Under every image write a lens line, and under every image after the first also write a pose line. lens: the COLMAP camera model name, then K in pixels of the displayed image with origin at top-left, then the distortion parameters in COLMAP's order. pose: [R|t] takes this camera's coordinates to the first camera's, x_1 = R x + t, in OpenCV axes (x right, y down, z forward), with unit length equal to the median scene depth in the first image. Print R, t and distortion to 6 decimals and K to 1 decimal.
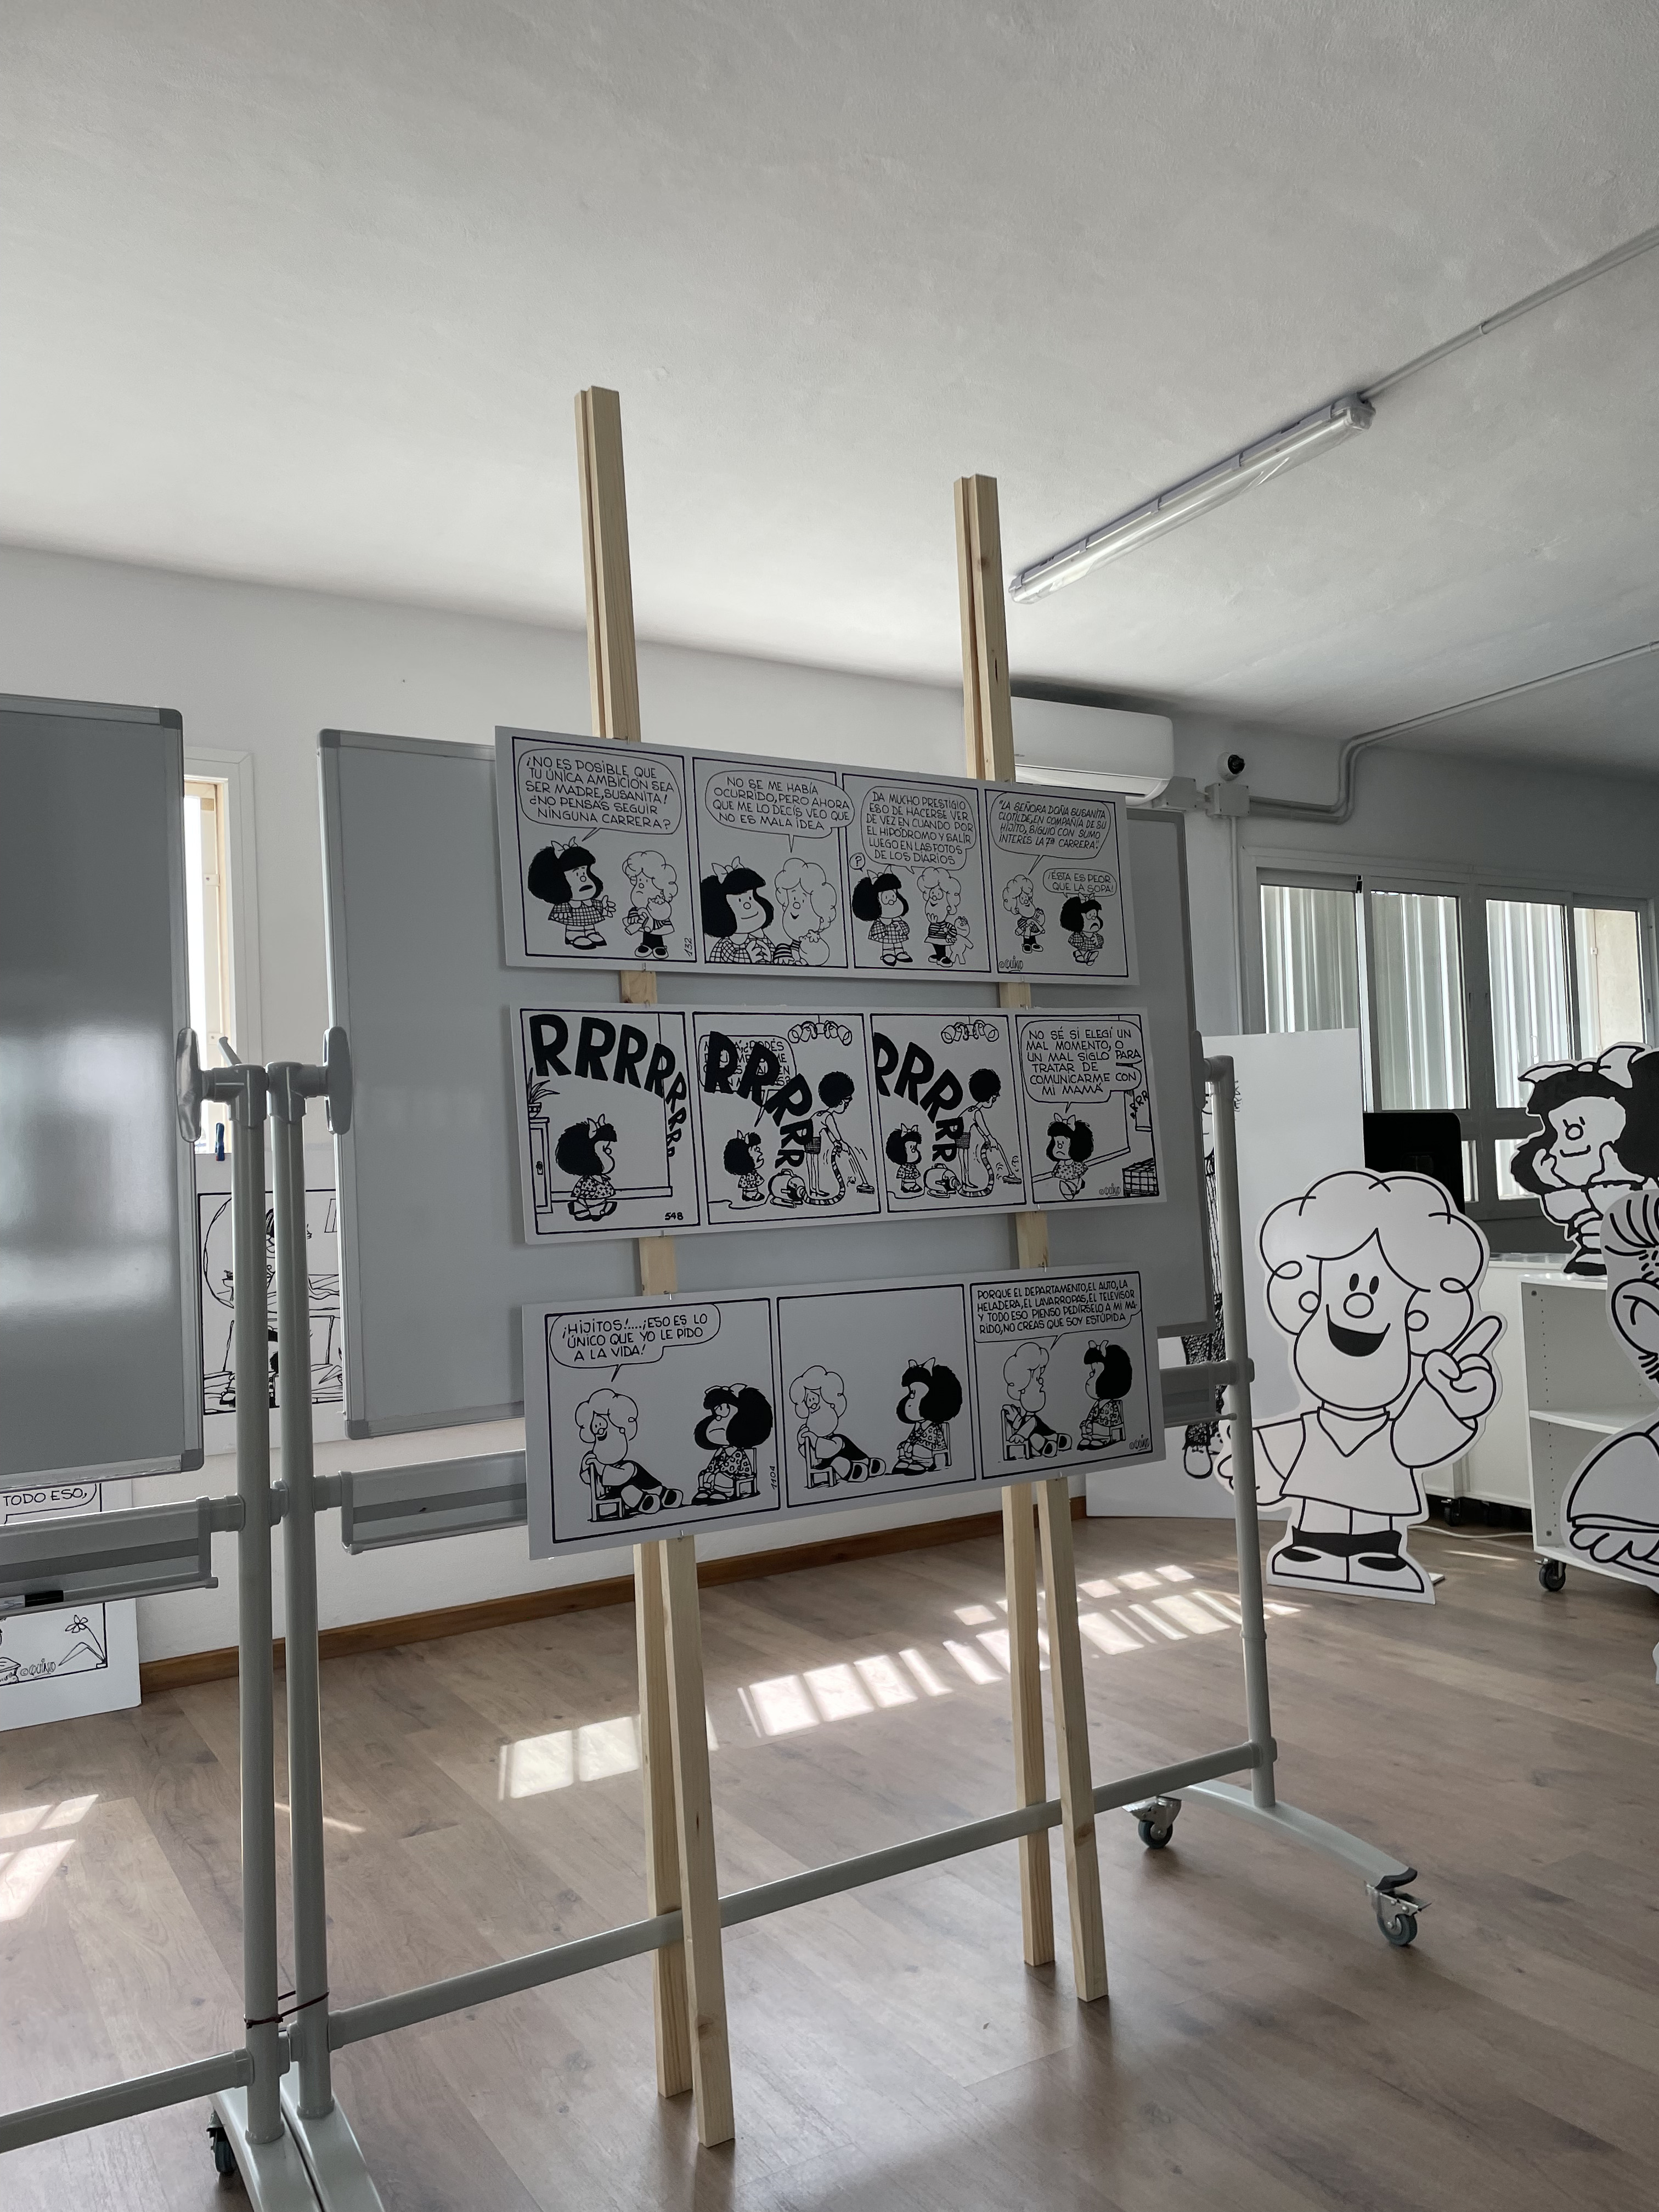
lens RADIAL K [[1654.2, 0, 829.5], [0, 1654.2, 1106.0], [0, 0, 1]] dist [0.105840, -0.136558]
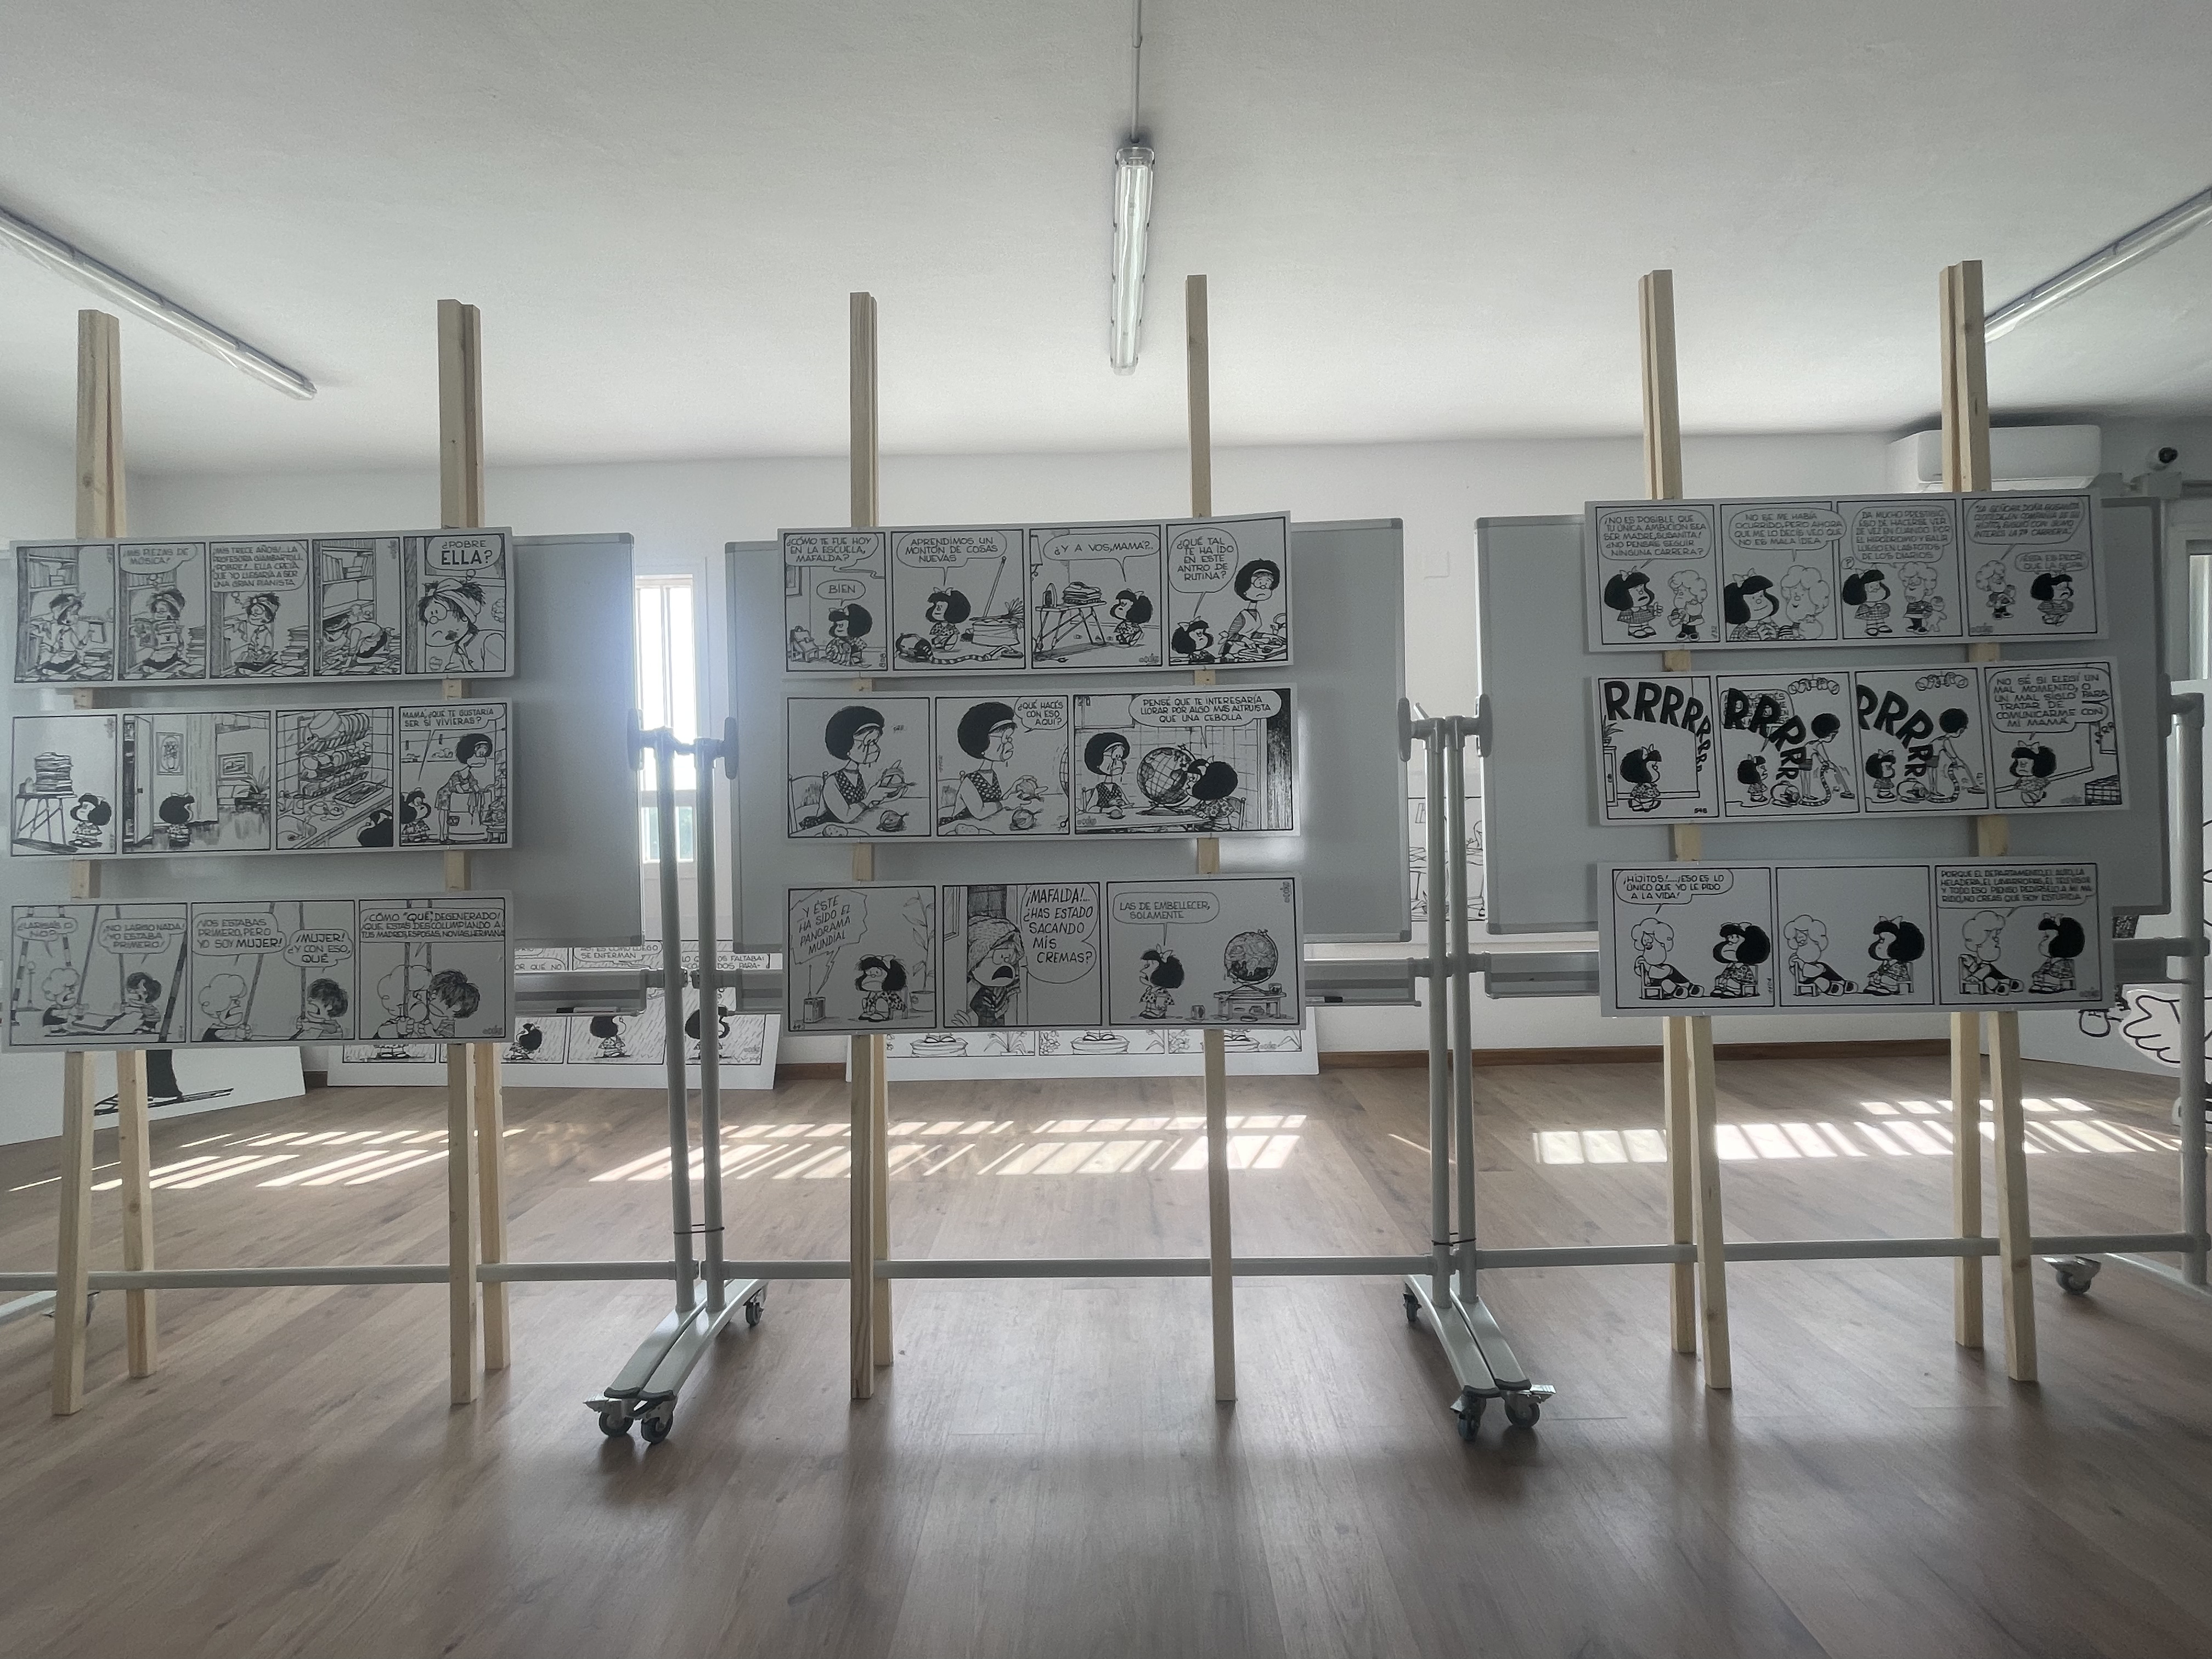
lens RADIAL K [[1002.7, 0, 1102.9], [0, 1002.7, 825.6], [0, 0, 1]] dist [-0.000435, 0.001274]
pose [[0.855917, 0.025464, -0.516486, -0.081272], [0.010359, 0.997742, 0.066359, 0.012244], [0.517010, -0.062148, 0.853720, -0.071106]]
